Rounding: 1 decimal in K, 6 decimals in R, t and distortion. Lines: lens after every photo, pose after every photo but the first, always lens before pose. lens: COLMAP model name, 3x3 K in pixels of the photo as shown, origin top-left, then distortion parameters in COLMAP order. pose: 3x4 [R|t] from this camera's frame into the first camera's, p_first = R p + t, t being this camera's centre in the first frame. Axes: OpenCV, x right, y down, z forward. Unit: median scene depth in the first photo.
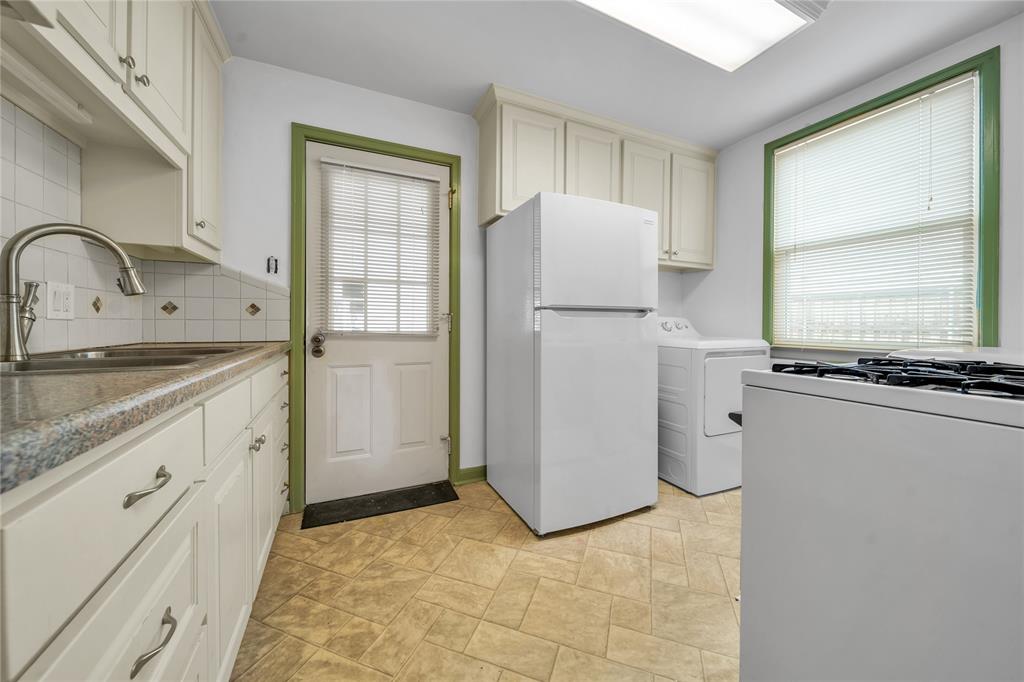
lens RADIAL K [[367.8, 0, 514.9], [0, 367.8, 328.2], [0, 0, 1]] dist [-0.001621, -0.000369]
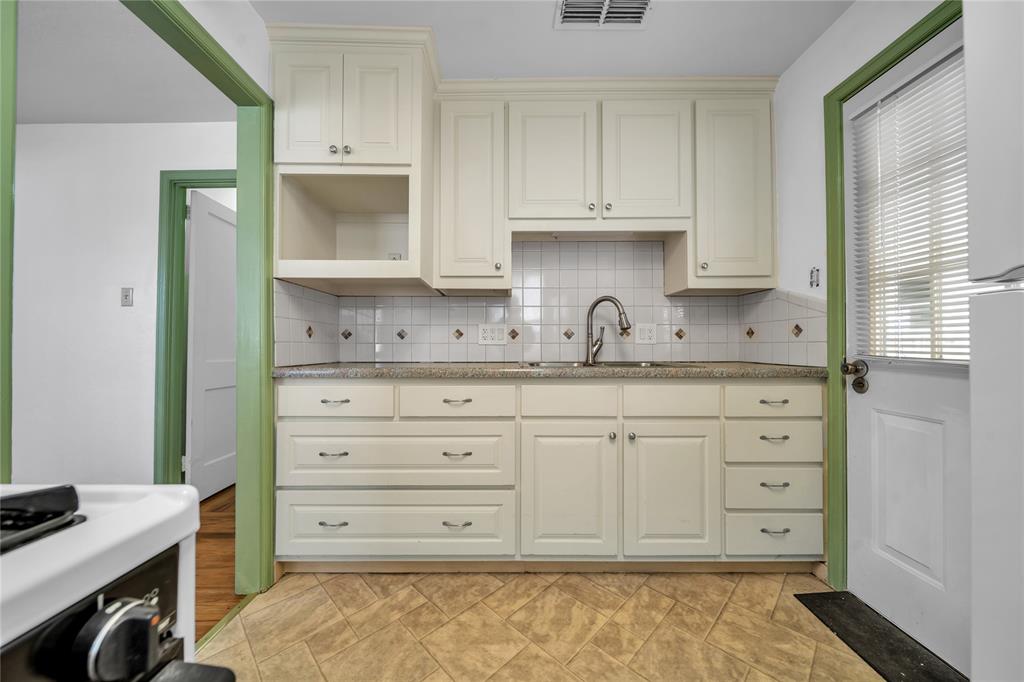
lens RADIAL K [[367.8, 0, 510.4], [0, 367.8, 342.8], [0, 0, 1]] dist [-0.001621, -0.000369]
pose [[-0.429145, -0.011350, -0.903164, 0.412727], [-0.009506, 0.999922, -0.008049, -0.005757], [0.903186, 0.005131, -0.429220, 0.725874]]
